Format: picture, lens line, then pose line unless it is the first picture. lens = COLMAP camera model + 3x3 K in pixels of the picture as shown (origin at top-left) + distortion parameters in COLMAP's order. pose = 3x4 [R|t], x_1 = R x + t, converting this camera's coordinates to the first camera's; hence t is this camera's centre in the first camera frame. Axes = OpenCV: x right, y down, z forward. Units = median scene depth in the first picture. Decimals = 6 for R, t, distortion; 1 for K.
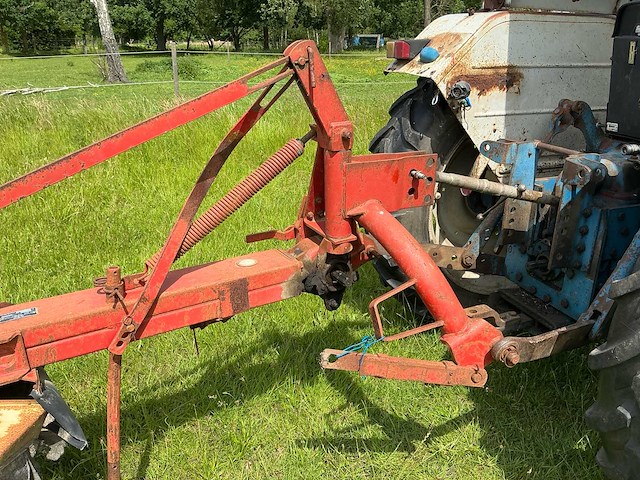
lens RADIAL K [[545.4, 0, 320.0], [0, 545.4, 240.0], [0, 0, 1]] dist [0.047380, -0.114196]
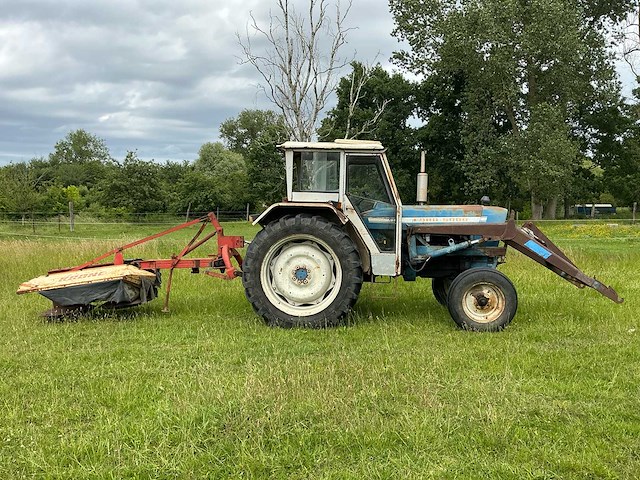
lens RADIAL K [[529.9, 0, 320.0], [0, 529.9, 240.0], [0, 0, 1]] dist [0.130592, -0.252957]
pose [[0.897934, 0.014424, -0.439893, 2.067869], [-0.142193, 0.955373, -0.258927, 0.695517], [0.416527, 0.295050, 0.859913, -1.886244]]
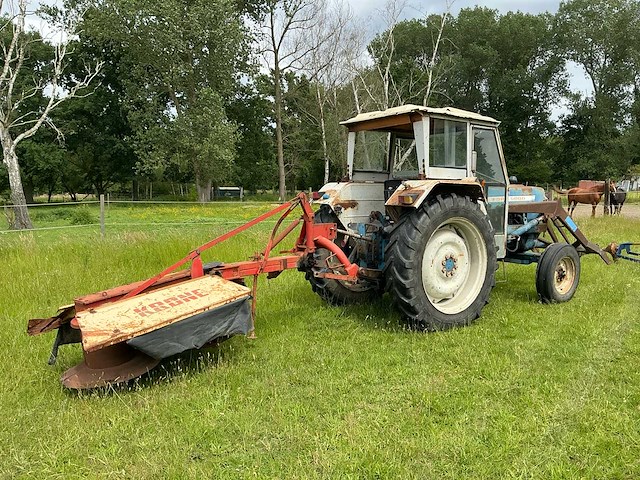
lens RADIAL K [[529.9, 0, 320.0], [0, 529.9, 240.0], [0, 0, 1]] dist [0.130592, -0.252957]
pose [[0.966401, -0.033205, 0.254884, -0.560518], [0.097454, 0.964918, -0.243796, 0.567820], [-0.237847, 0.260444, 0.935734, -1.568704]]
